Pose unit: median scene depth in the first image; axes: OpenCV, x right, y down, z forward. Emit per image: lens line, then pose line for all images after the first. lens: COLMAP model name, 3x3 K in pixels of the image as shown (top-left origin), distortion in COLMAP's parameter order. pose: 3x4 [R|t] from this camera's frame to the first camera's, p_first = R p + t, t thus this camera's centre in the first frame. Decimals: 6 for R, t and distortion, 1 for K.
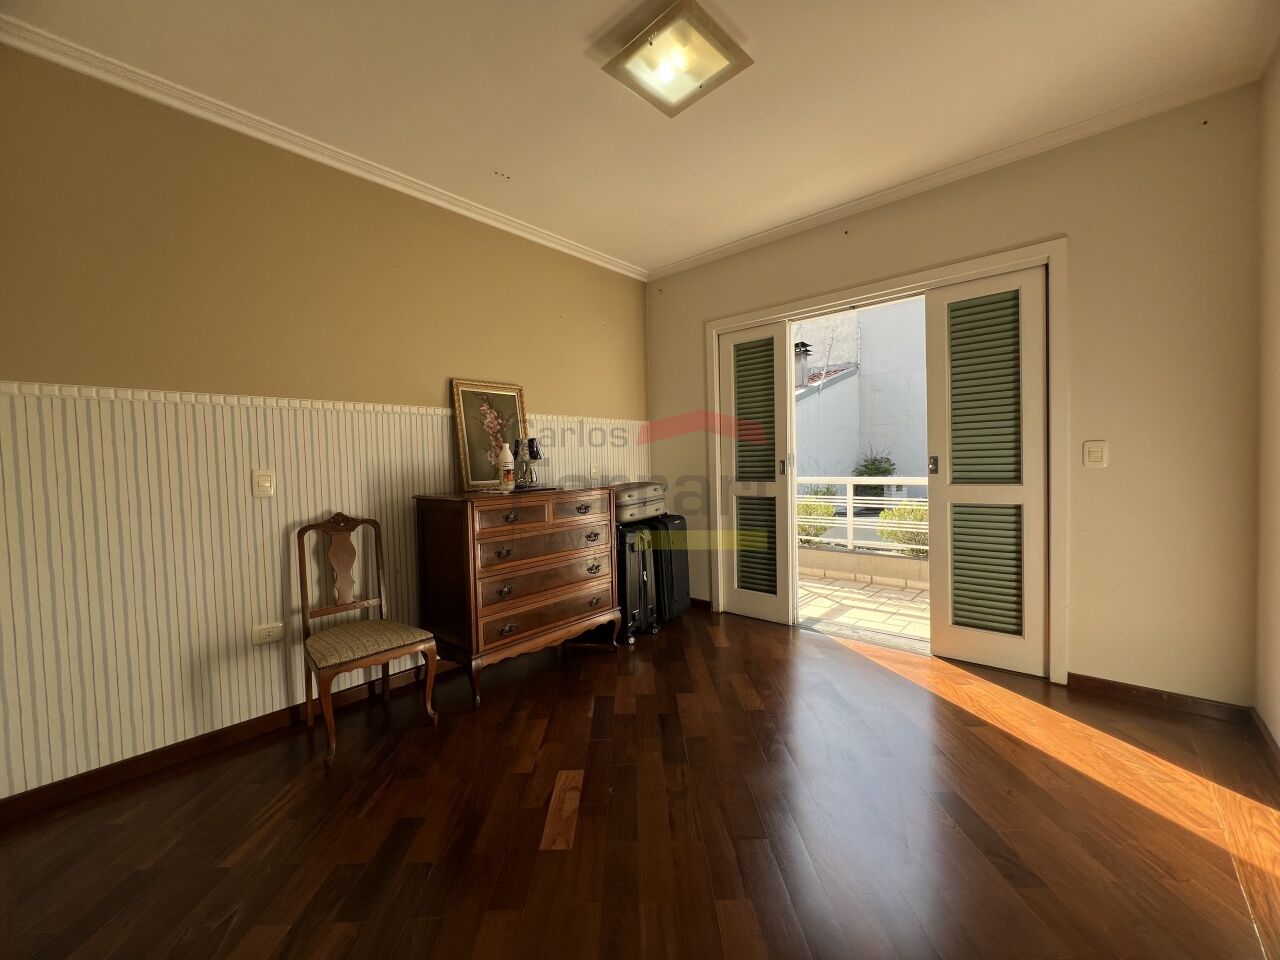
lens RADIAL K [[513.1, 0, 636.9], [0, 513.1, 478.4], [0, 0, 1]] dist [-0.001814, 0.001242]
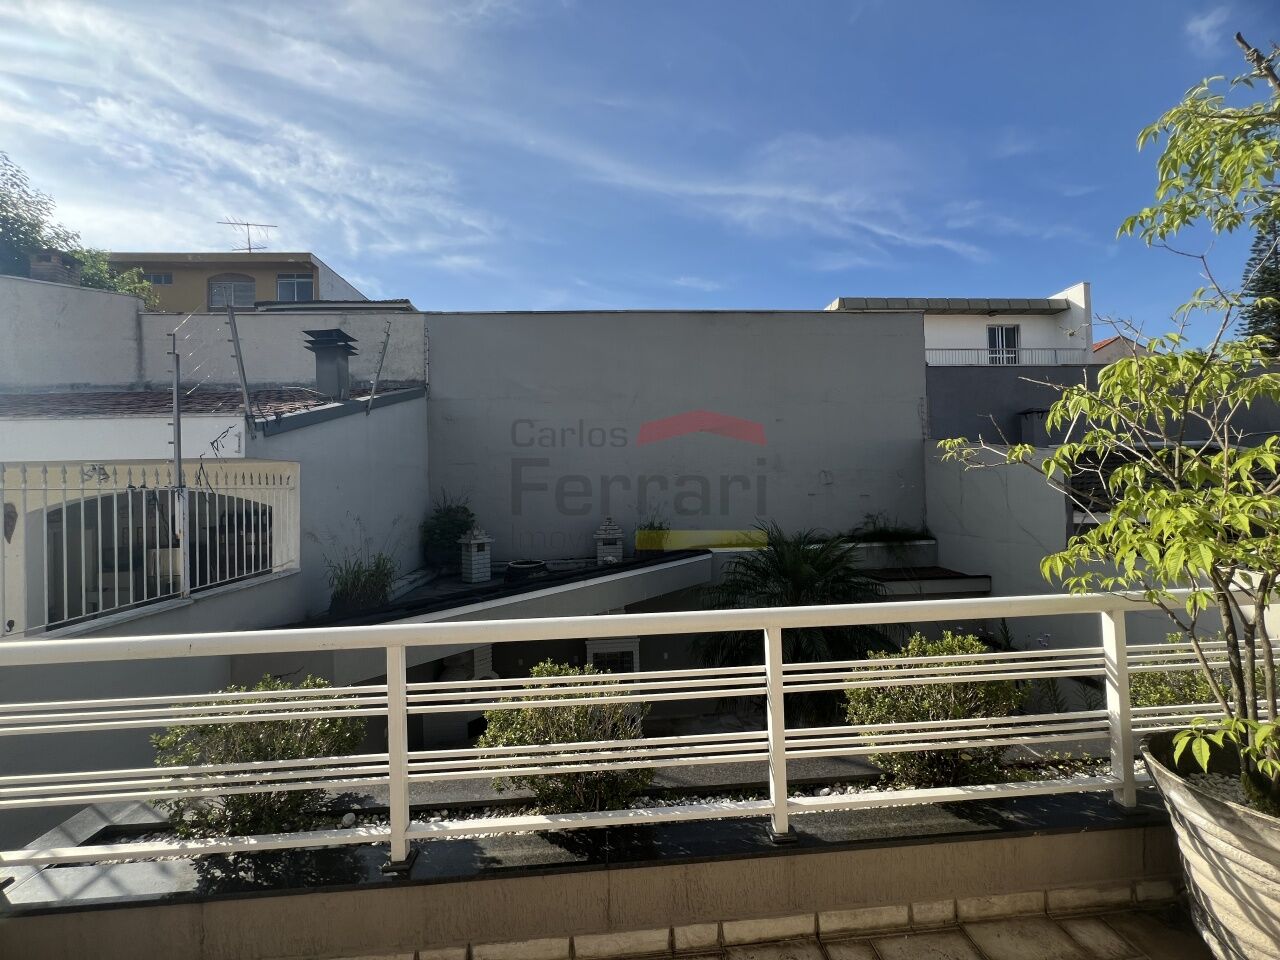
lens RADIAL K [[513.1, 0, 636.9], [0, 513.1, 478.4], [0, 0, 1]] dist [-0.001814, 0.001242]
pose [[0.704061, 0.008803, 0.710085, 0.129998], [0.040488, 0.997799, -0.052515, -0.032372], [-0.708985, 0.065724, 0.702155, 0.292542]]
